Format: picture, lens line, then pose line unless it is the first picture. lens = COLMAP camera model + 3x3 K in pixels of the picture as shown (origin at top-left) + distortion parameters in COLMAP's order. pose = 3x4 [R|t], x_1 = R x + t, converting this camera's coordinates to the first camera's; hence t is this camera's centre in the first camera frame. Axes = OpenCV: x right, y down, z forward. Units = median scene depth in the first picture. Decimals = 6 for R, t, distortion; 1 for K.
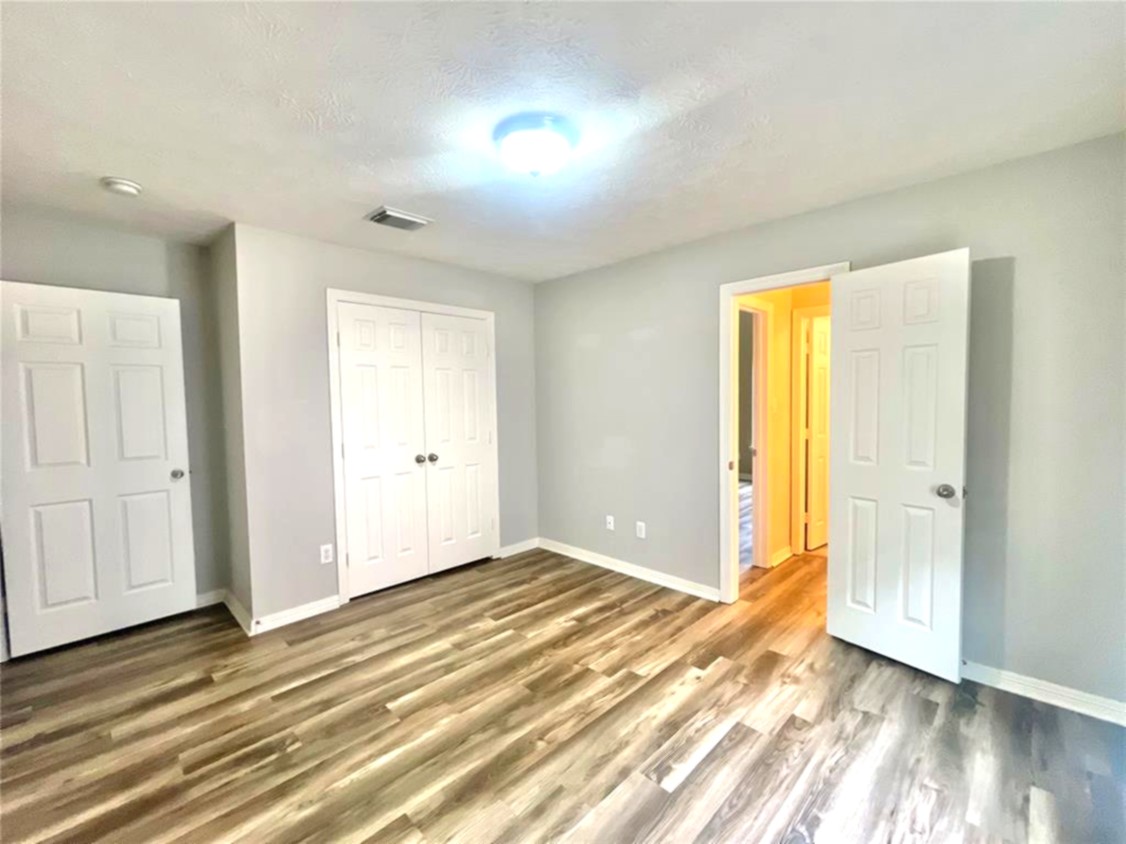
lens RADIAL K [[480.2, 0, 572.1], [0, 480.2, 422.3], [0, 0, 1]] dist [0.004840, 0.000591]
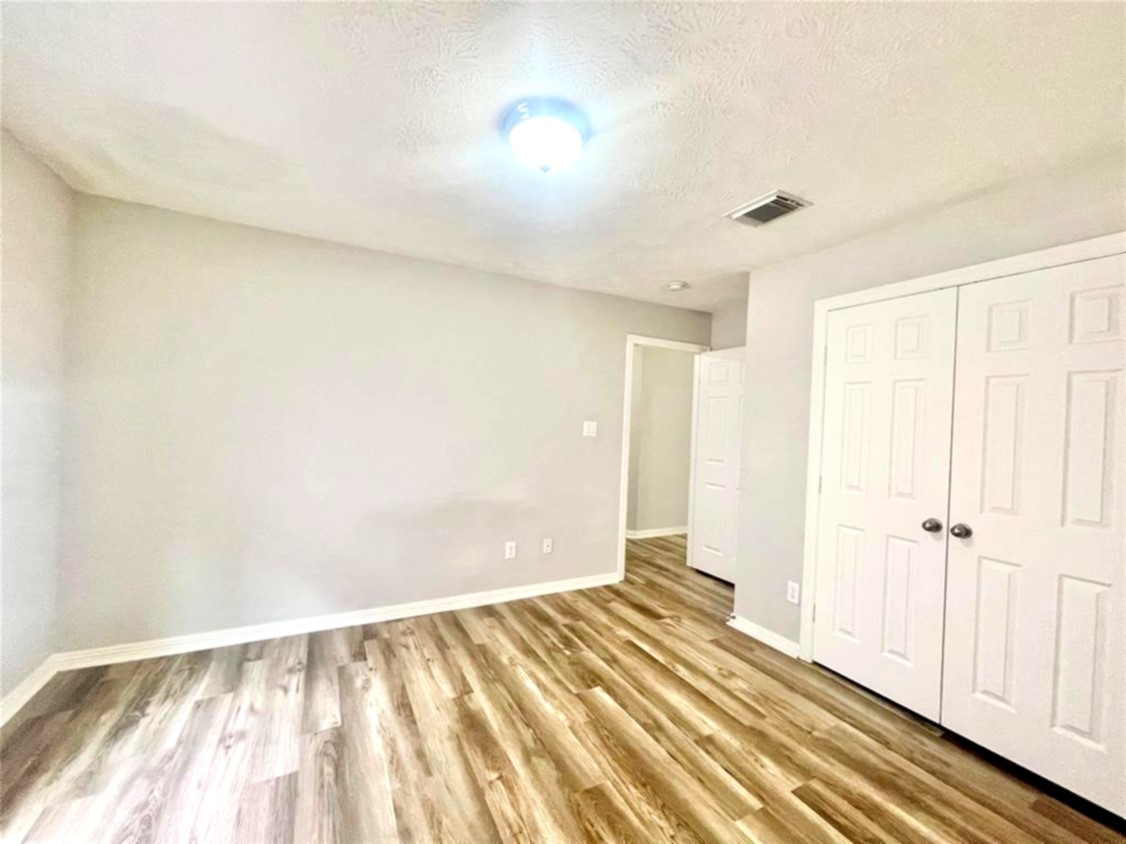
lens RADIAL K [[480.2, 0, 574.9], [0, 480.2, 422.4], [0, 0, 1]] dist [0.004840, 0.000591]
pose [[-0.322694, 0.006255, -0.946483, 0.682496], [-0.080777, 0.996148, 0.034123, -0.064872], [0.943050, 0.087465, -0.320946, 1.222849]]
